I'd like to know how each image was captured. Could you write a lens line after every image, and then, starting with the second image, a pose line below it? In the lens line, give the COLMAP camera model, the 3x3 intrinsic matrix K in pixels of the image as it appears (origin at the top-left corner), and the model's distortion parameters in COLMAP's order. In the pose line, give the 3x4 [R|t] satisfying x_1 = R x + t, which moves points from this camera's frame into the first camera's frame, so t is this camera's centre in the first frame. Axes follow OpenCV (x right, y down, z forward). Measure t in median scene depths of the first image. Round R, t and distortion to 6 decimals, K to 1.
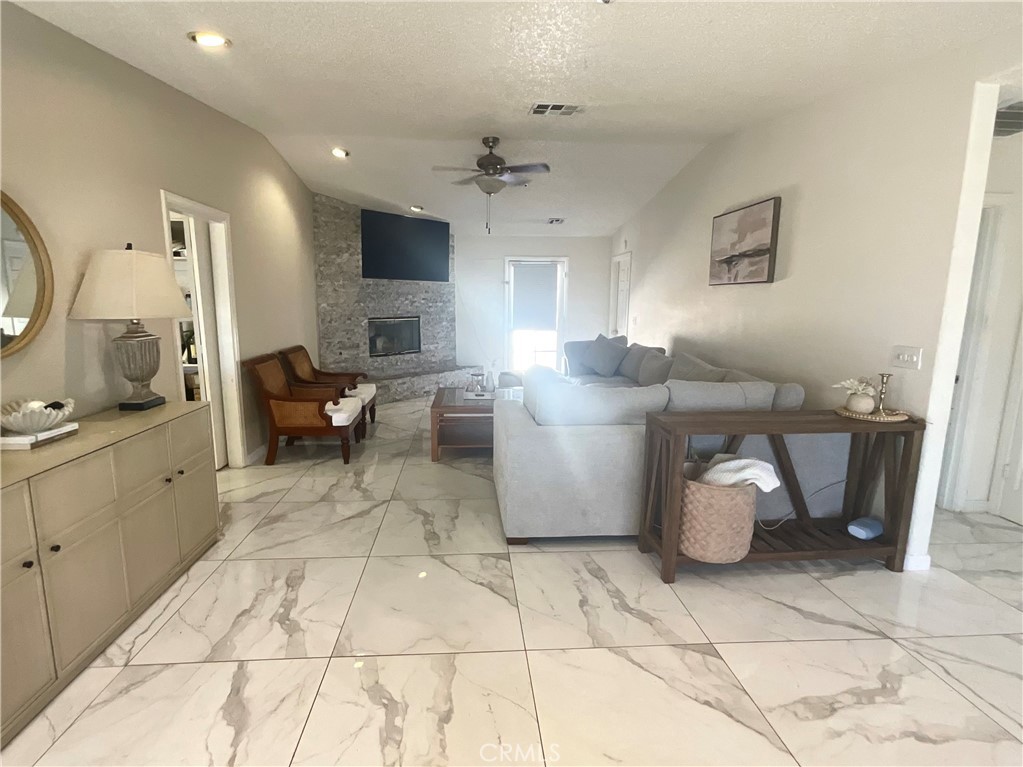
lens RADIAL K [[415.2, 0, 483.8], [0, 415.2, 356.6], [0, 0, 1]] dist [-0.000007, 0.000751]
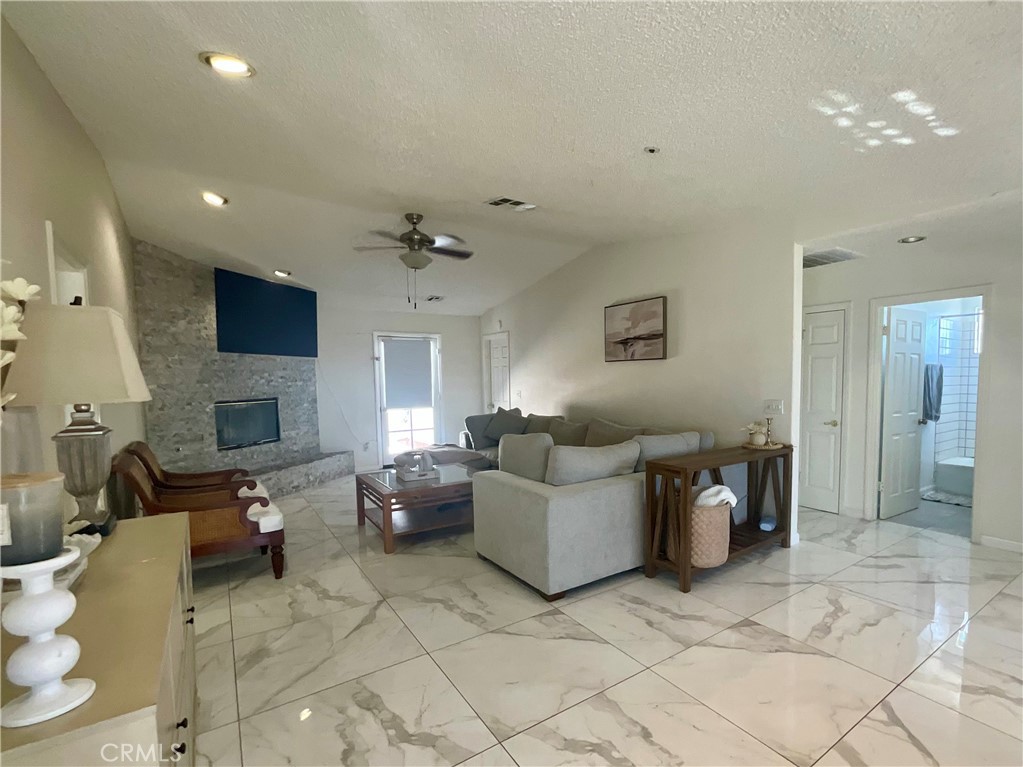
lens RADIAL K [[434.1, 0, 510.0], [0, 434.1, 404.1], [0, 0, 1]] dist [-0.002631, -0.000060]
pose [[0.881323, -0.042361, 0.470613, -0.321650], [0.077887, 0.995373, -0.056263, 0.003061], [-0.466052, 0.086240, 0.880544, 0.018270]]
